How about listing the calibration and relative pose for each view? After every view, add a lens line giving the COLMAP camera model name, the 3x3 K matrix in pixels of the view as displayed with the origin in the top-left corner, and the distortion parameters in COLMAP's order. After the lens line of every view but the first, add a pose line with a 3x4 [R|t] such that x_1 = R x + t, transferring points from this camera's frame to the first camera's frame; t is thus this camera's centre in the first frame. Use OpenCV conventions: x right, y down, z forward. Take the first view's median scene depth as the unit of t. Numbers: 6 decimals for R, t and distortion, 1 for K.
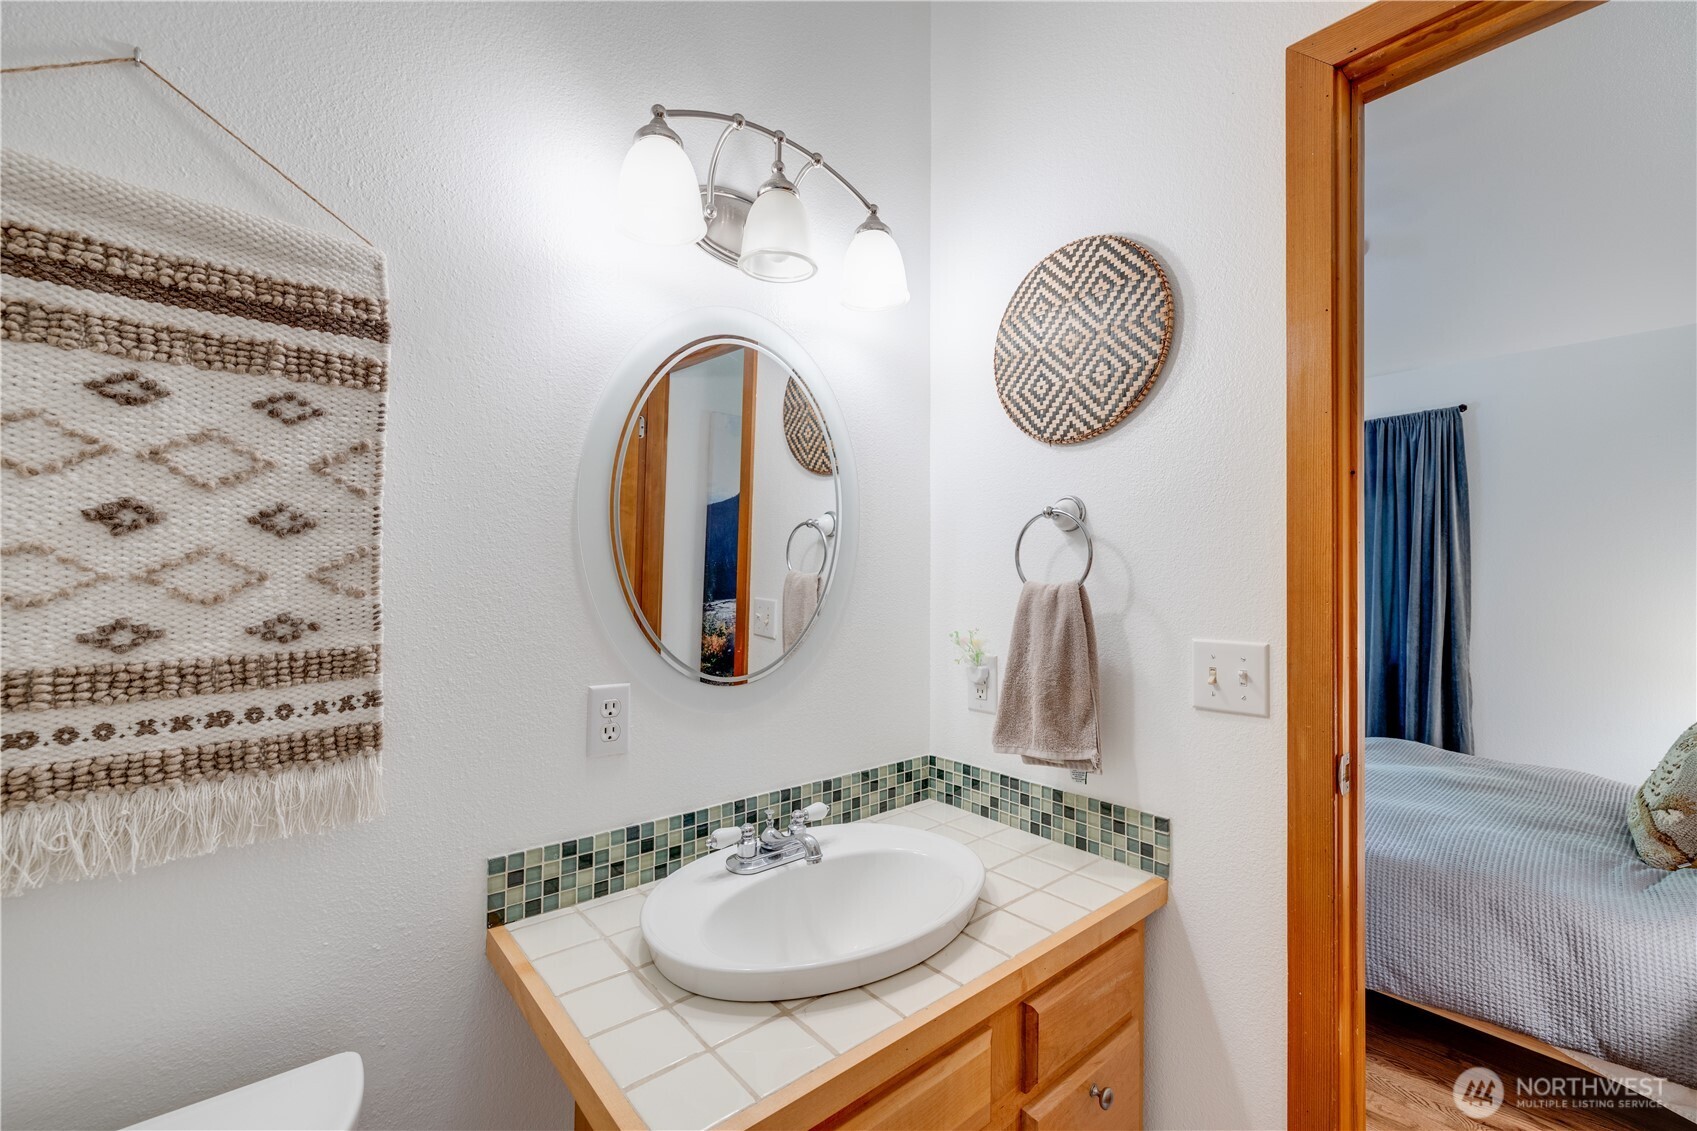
lens RADIAL K [[713.4, 0, 848.5], [0, 713.4, 565.5], [0, 0, 1]] dist [0.001230, 0.000401]
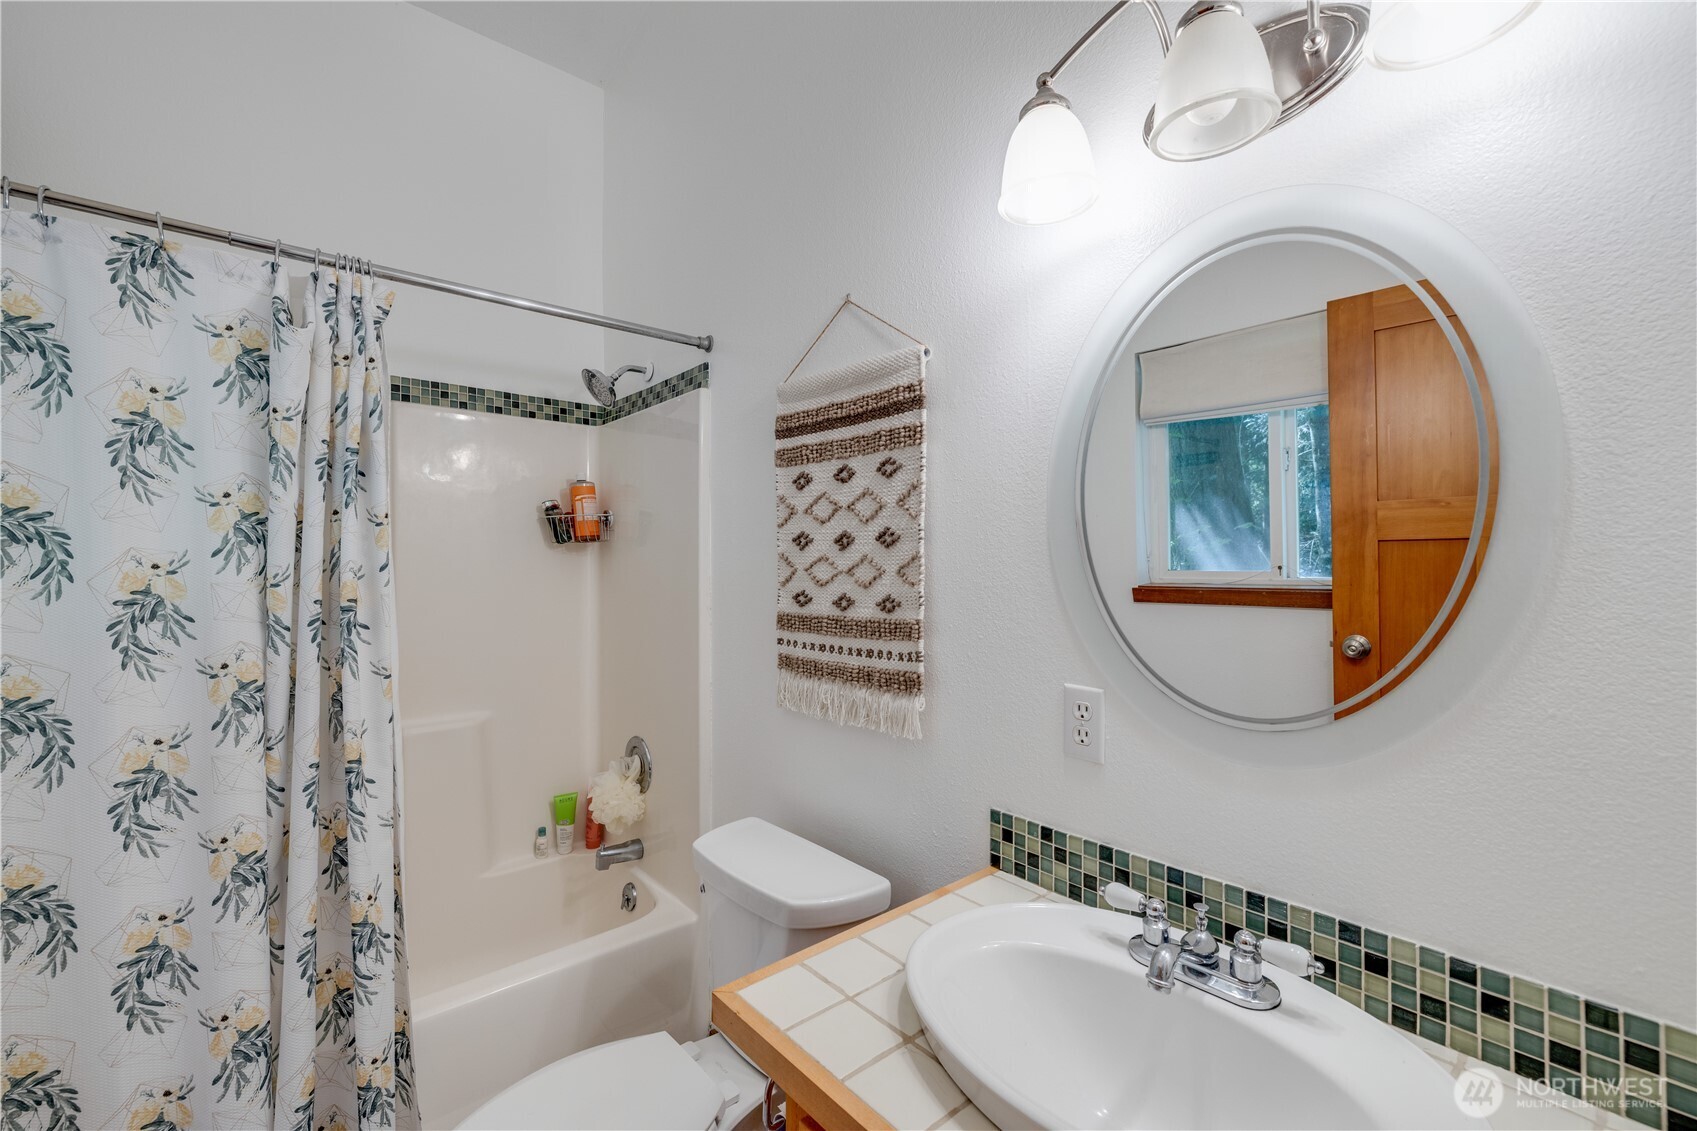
lens RADIAL K [[713.4, 0, 848.5], [0, 713.4, 565.5], [0, 0, 1]] dist [0.001230, 0.000401]
pose [[0.012357, -0.004754, -0.999912, 0.838693], [0.008297, 0.999955, -0.004651, 0.007431], [0.999889, -0.008238, 0.012396, 0.900875]]
